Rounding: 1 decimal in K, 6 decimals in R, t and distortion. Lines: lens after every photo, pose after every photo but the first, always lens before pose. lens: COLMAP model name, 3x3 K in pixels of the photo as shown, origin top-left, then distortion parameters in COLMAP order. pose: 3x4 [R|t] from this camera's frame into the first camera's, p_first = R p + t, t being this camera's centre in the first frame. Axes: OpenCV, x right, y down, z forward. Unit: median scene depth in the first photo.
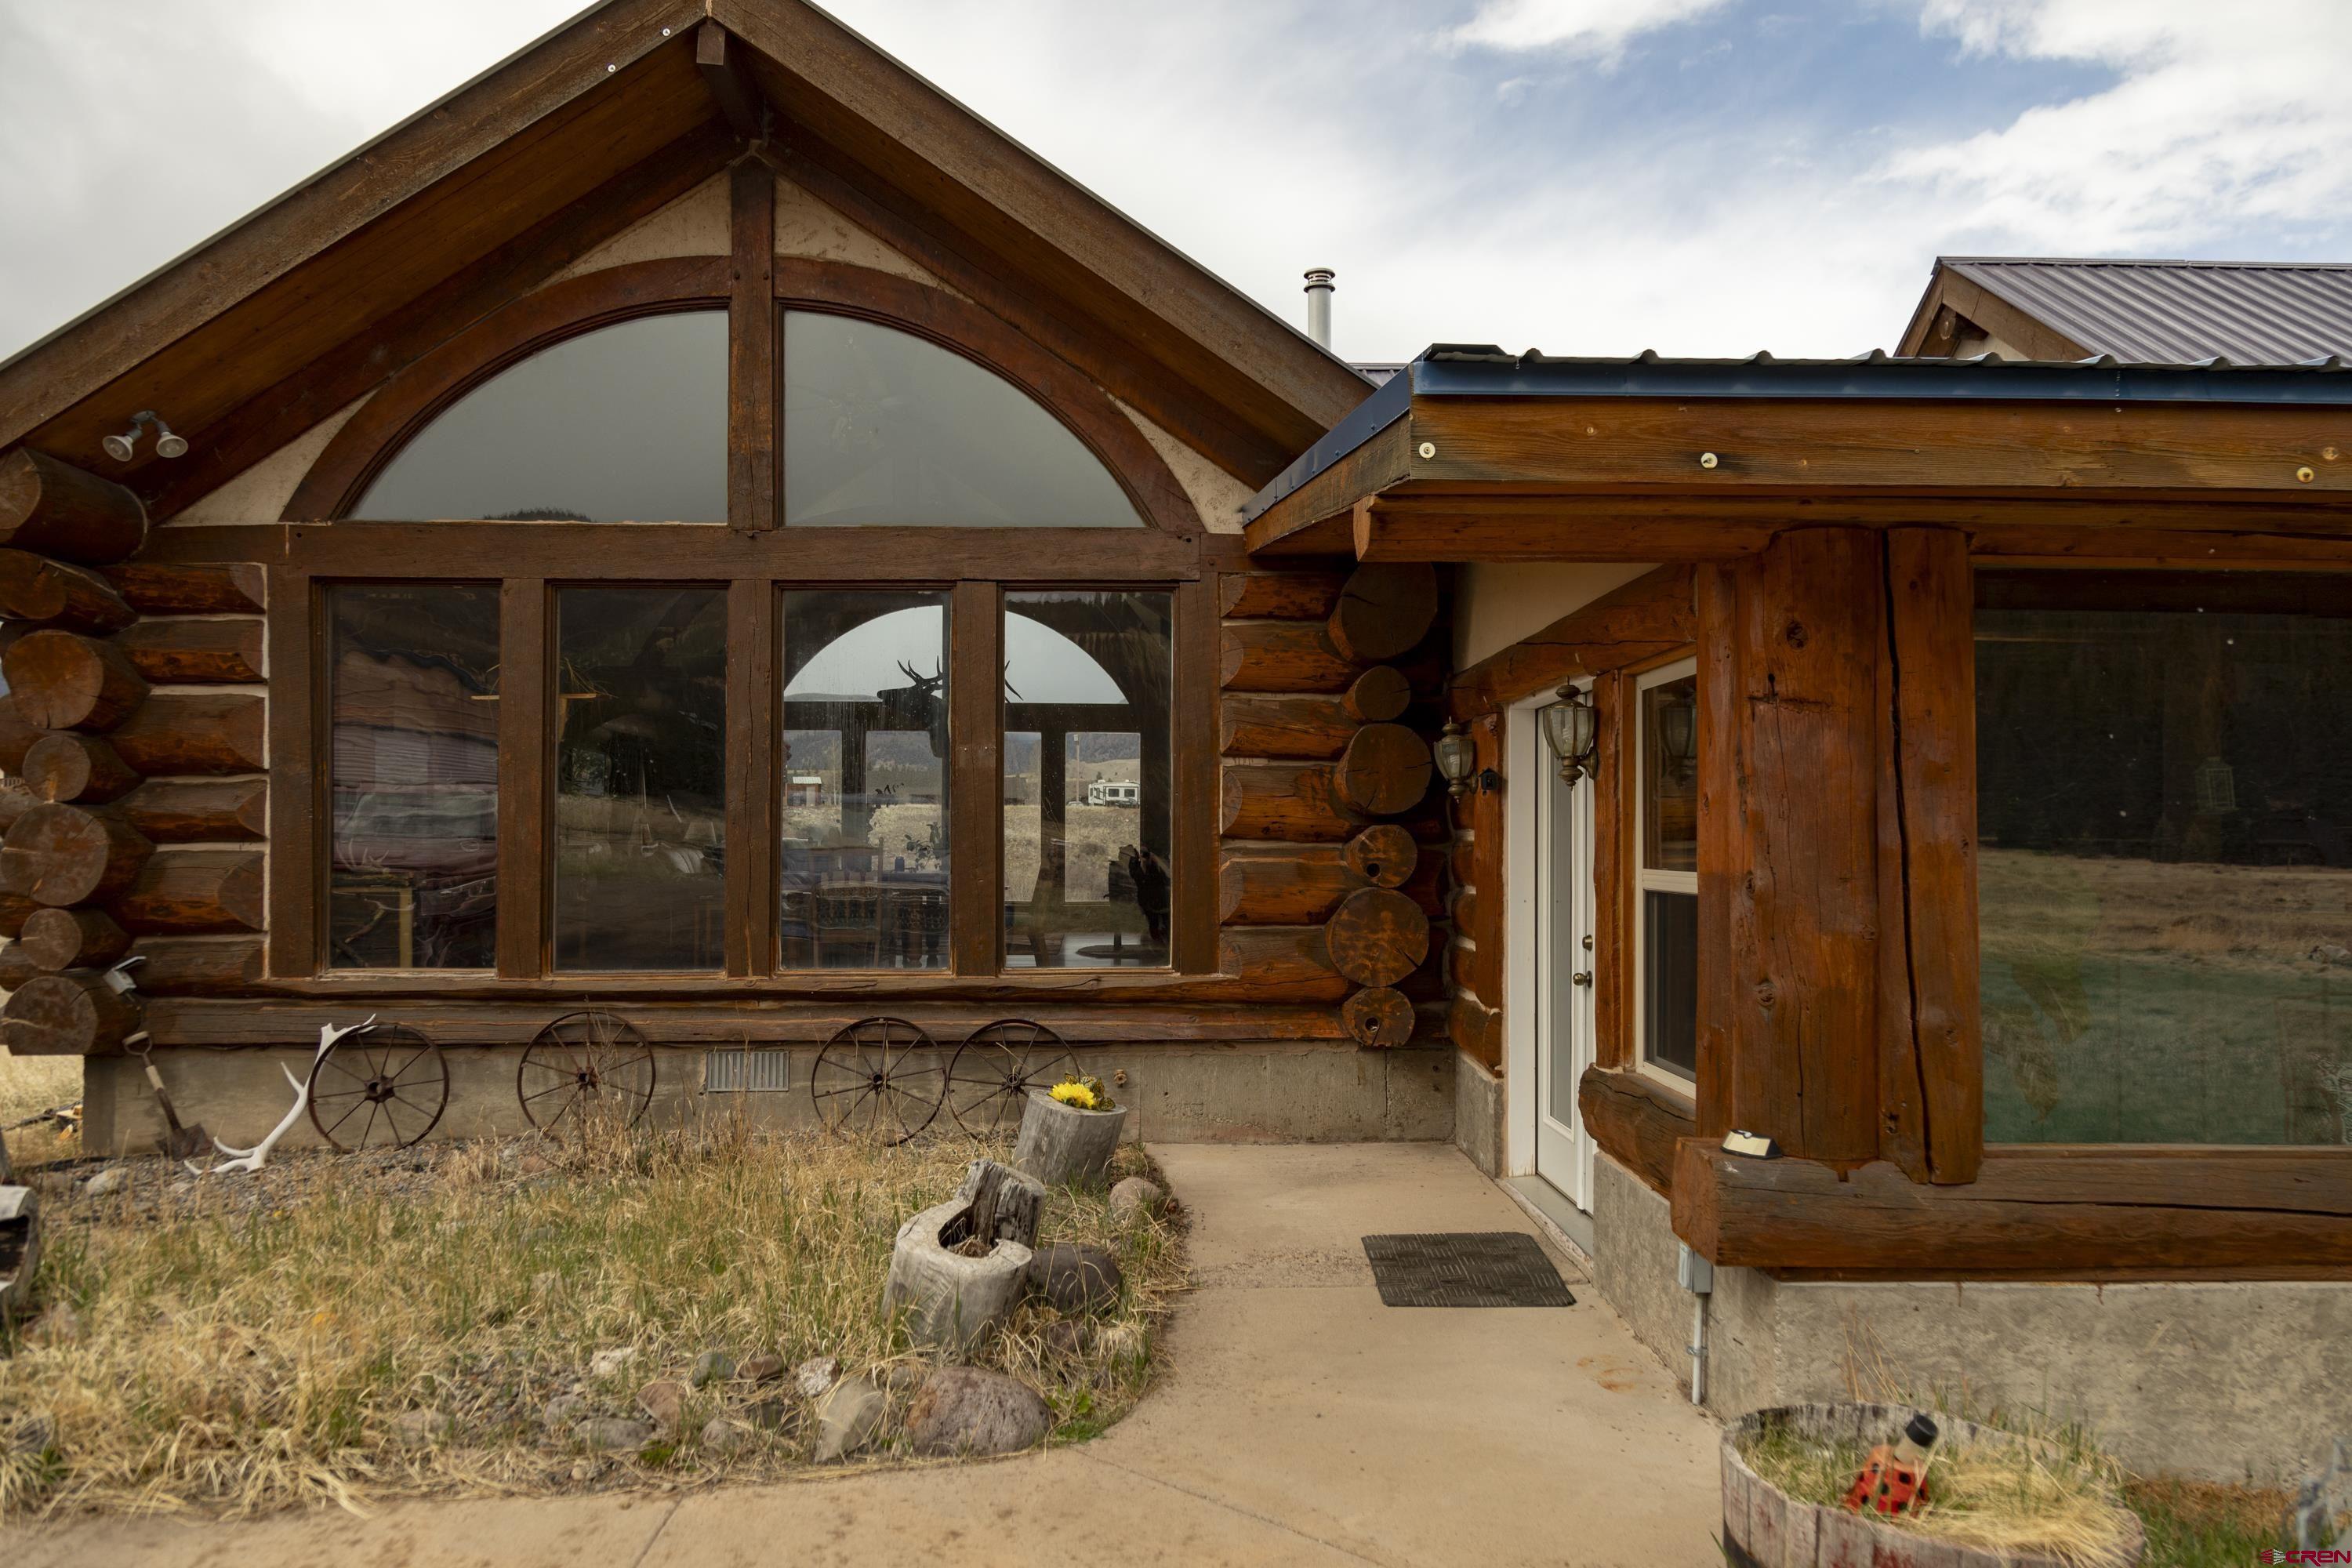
lens RADIAL K [[1569.5, 0, 1182.9], [0, 1569.5, 780.4], [0, 0, 1]] dist [0.003937, 0.010917]
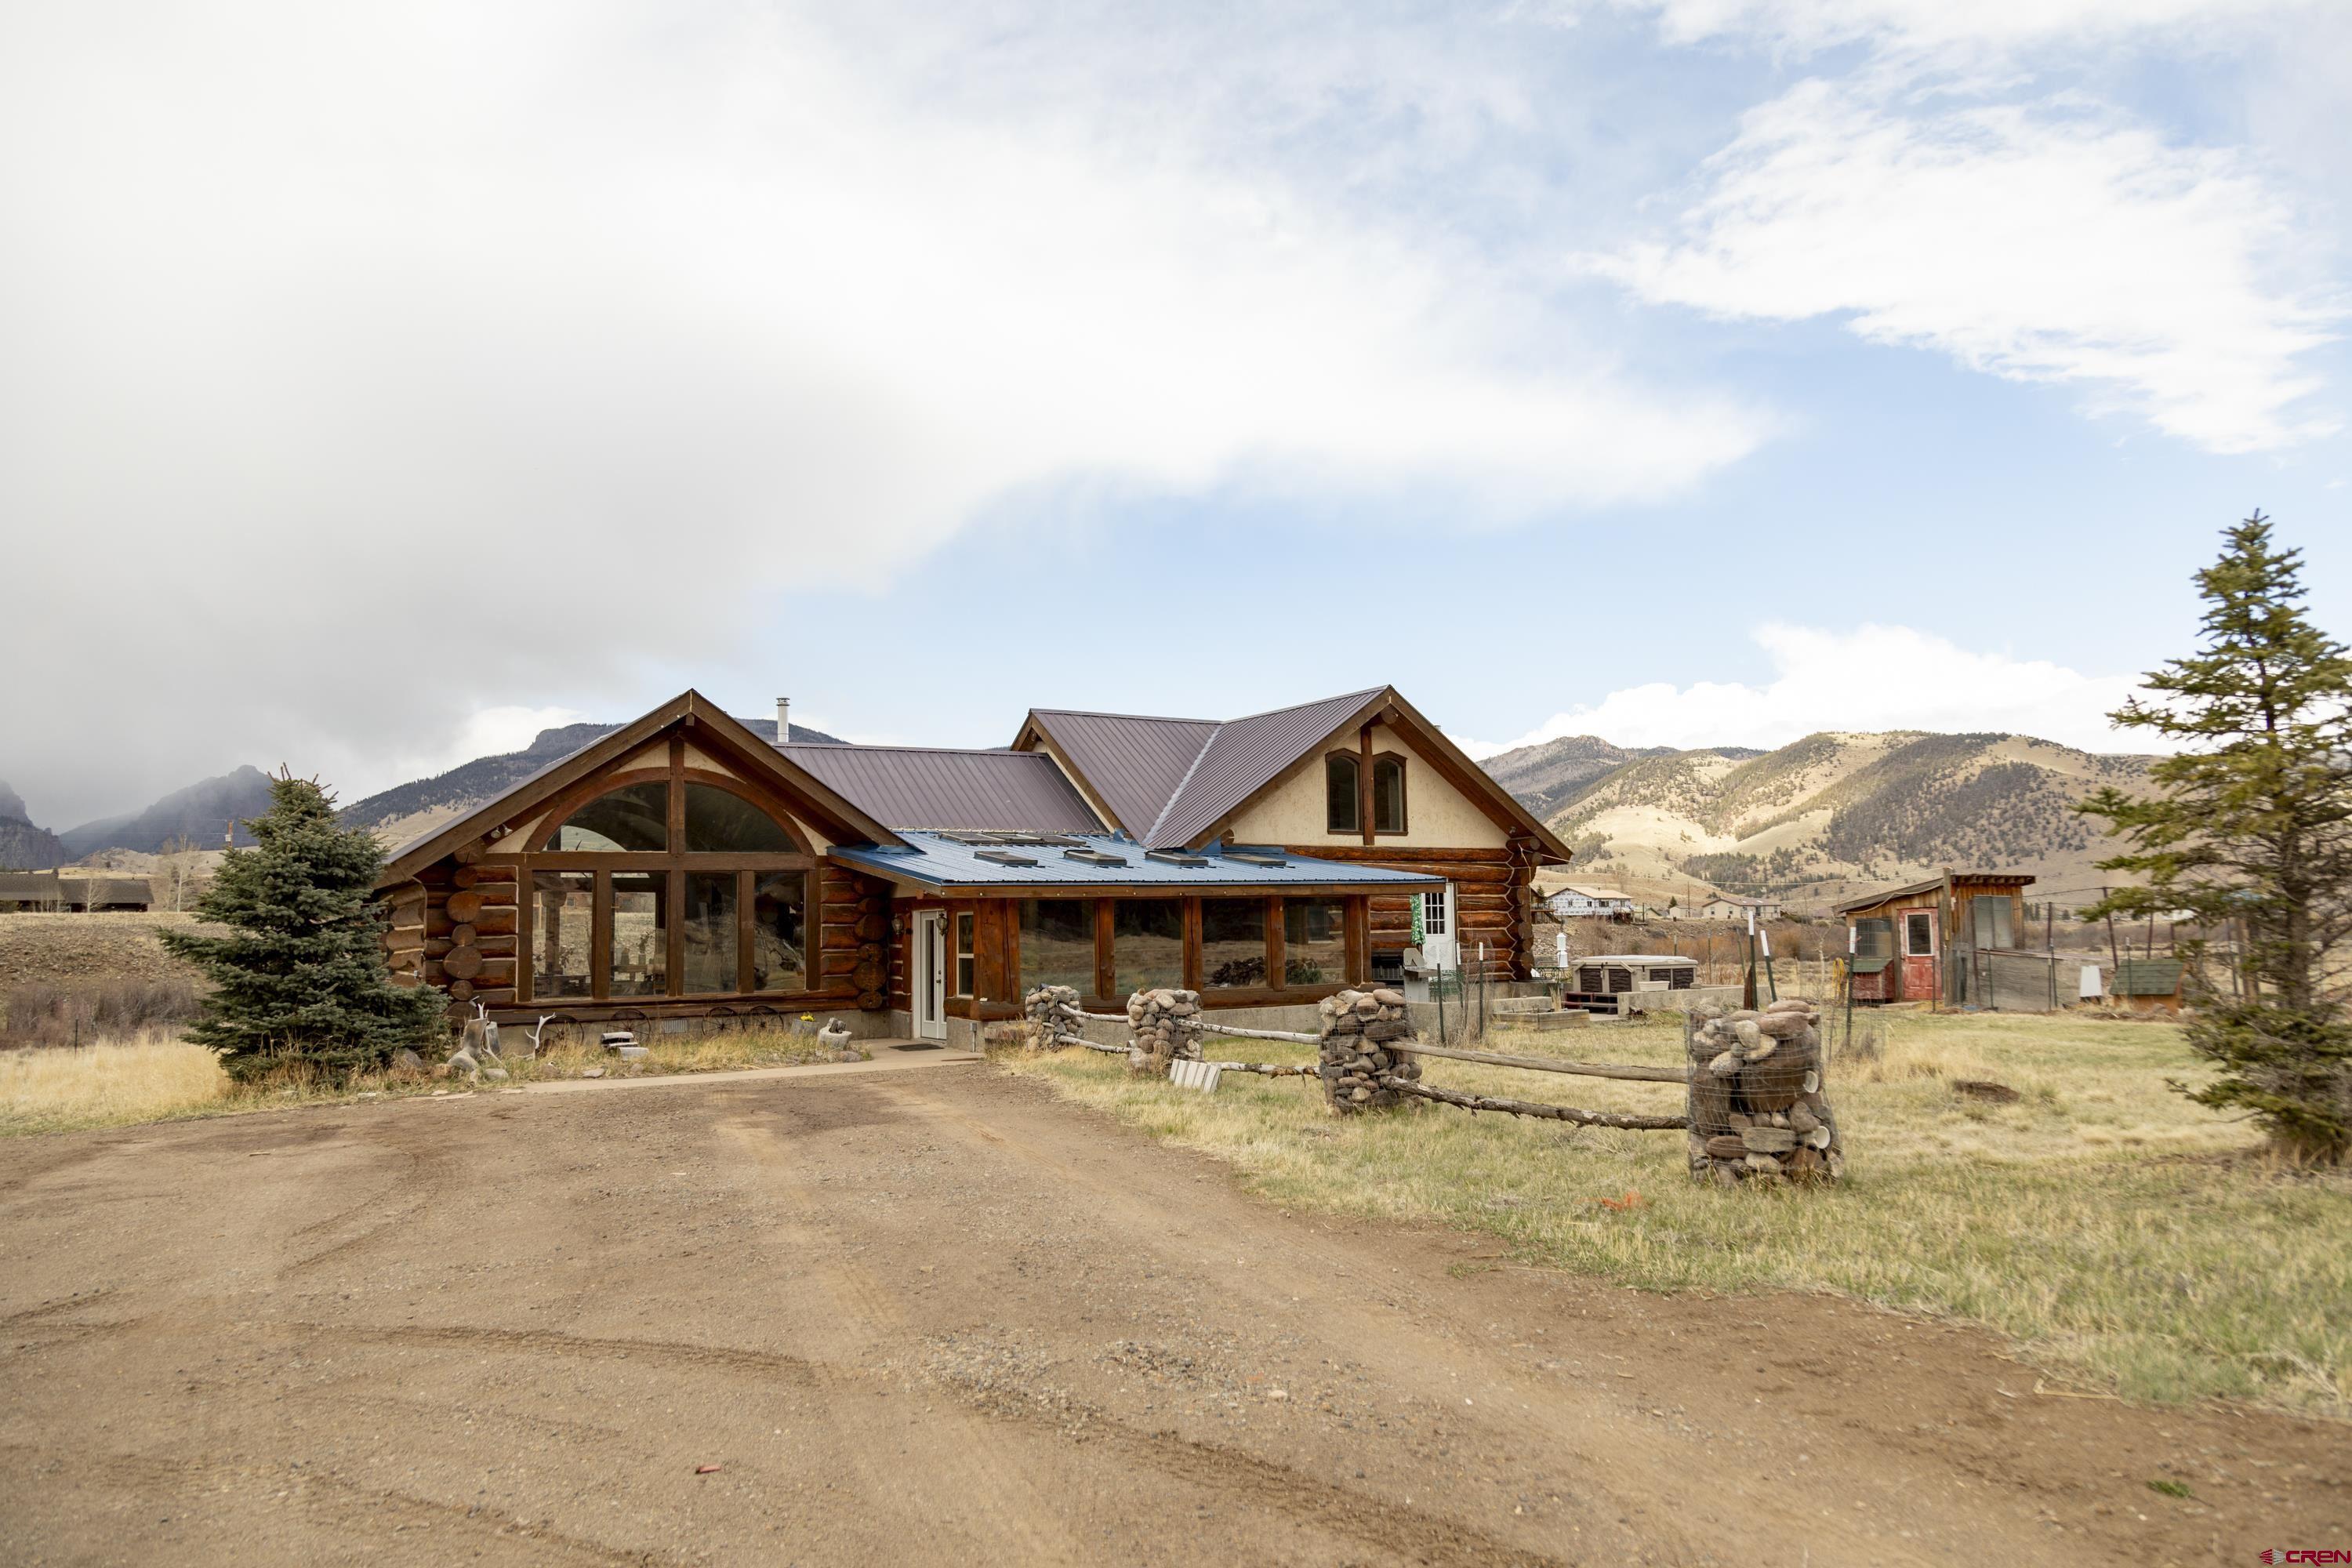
lens RADIAL K [[1569.5, 0, 1210.1], [0, 1569.5, 803.1], [0, 0, 1]] dist [0.003937, 0.010917]
pose [[0.857389, 0.017914, 0.514357, -1.005120], [0.005091, 0.999050, -0.043281, -0.124780], [-0.514644, 0.039727, 0.856483, -2.317472]]
